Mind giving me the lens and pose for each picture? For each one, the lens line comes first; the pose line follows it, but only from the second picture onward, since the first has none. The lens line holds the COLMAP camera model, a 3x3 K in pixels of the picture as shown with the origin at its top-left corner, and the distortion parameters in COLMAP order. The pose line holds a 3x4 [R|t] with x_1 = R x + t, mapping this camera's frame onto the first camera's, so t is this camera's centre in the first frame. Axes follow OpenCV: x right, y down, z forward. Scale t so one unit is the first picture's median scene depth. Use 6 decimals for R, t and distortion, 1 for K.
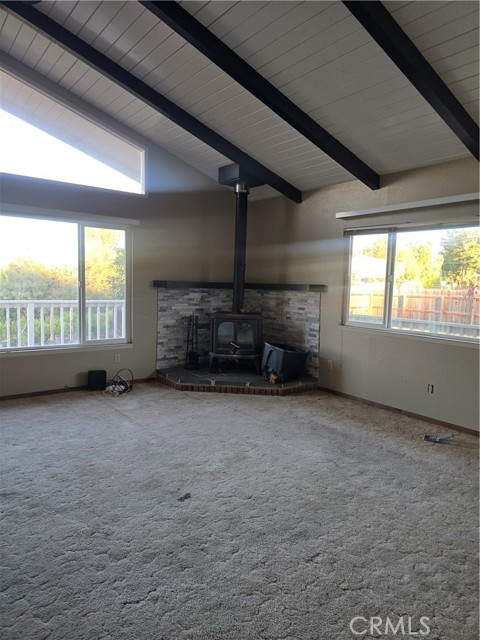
lens RADIAL K [[431.9, 0, 249.7], [0, 431.9, 314.3], [0, 0, 1]] dist [0.075828, -0.058439]
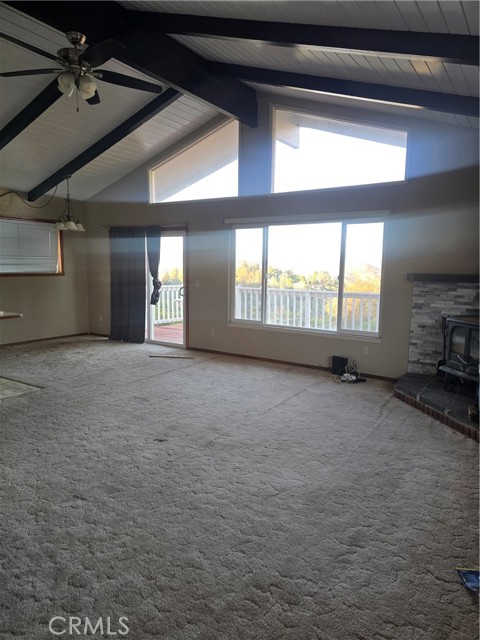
lens RADIAL K [[431.9, 0, 249.7], [0, 431.9, 314.3], [0, 0, 1]] dist [0.075828, -0.058439]
pose [[0.335381, 0.081229, -0.938574, 0.567668], [-0.082333, 0.994991, 0.056691, -0.018472], [0.938478, 0.058262, 0.340389, 0.413406]]
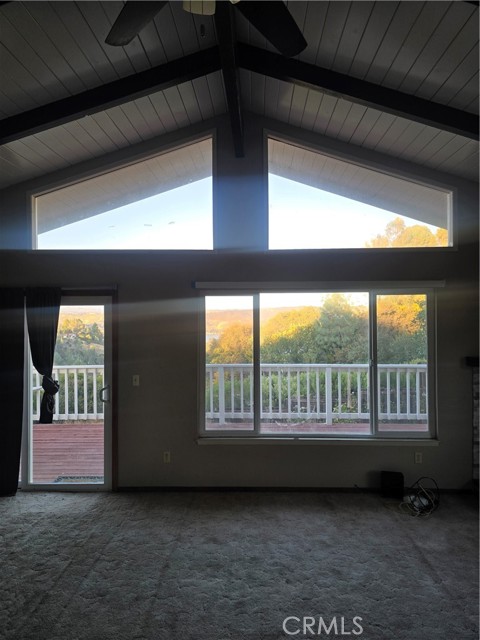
lens RADIAL K [[434.3, 0, 248.4], [0, 434.3, 311.4], [0, 0, 1]] dist [0.059895, -0.075829]
pose [[0.779135, -0.034207, -0.625922, -0.042390], [-0.024884, 0.996035, -0.085409, -0.088644], [0.626362, 0.082121, 0.775195, 0.188424]]
